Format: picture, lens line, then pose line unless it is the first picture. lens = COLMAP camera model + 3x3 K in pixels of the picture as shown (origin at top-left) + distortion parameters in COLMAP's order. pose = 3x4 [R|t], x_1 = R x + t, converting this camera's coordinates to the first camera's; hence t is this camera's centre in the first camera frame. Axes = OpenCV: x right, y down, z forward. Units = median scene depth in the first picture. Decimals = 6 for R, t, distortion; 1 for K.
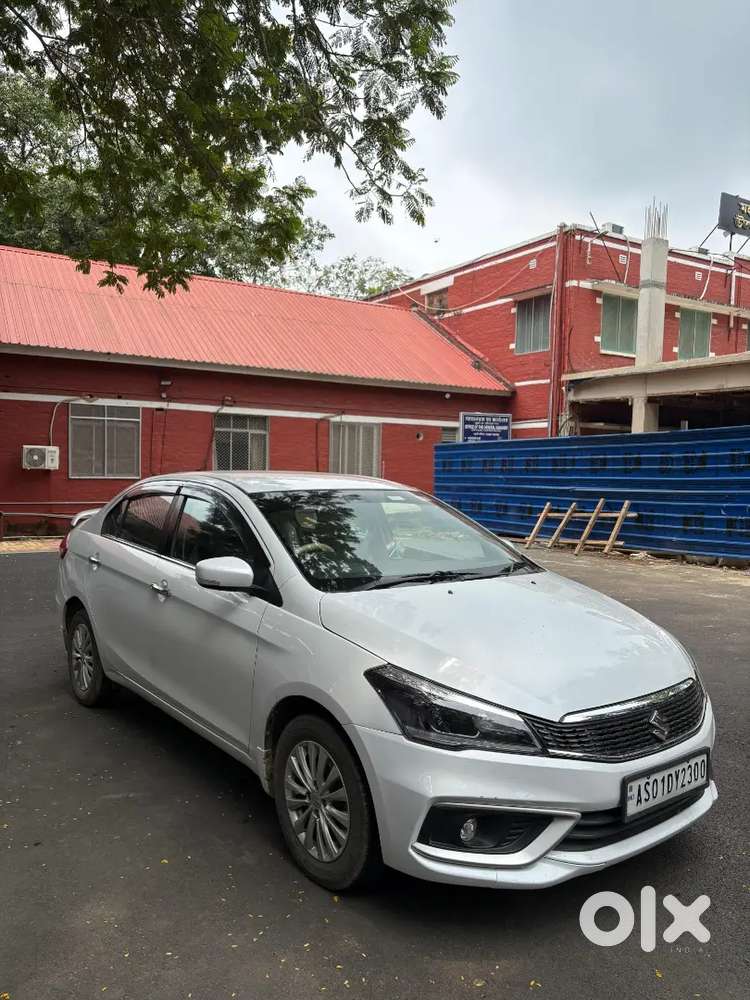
lens RADIAL K [[764.9, 0, 373.8], [0, 764.9, 503.9], [0, 0, 1]] dist [0.022338, -0.022108]
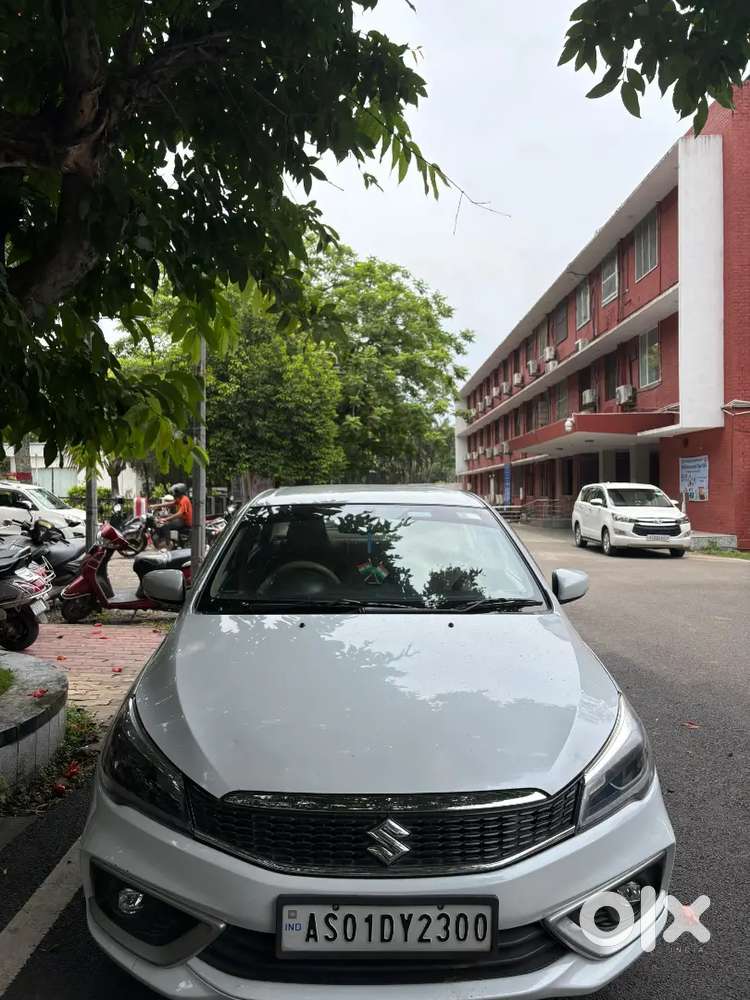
lens RADIAL K [[764.9, 0, 377.1], [0, 764.9, 489.9], [0, 0, 1]] dist [0.022338, -0.022108]
pose [[0.802233, -0.008613, -0.596949, 0.177472], [-0.015443, 0.999262, -0.035172, -0.001944], [0.596811, 0.037435, 0.801508, 0.094005]]
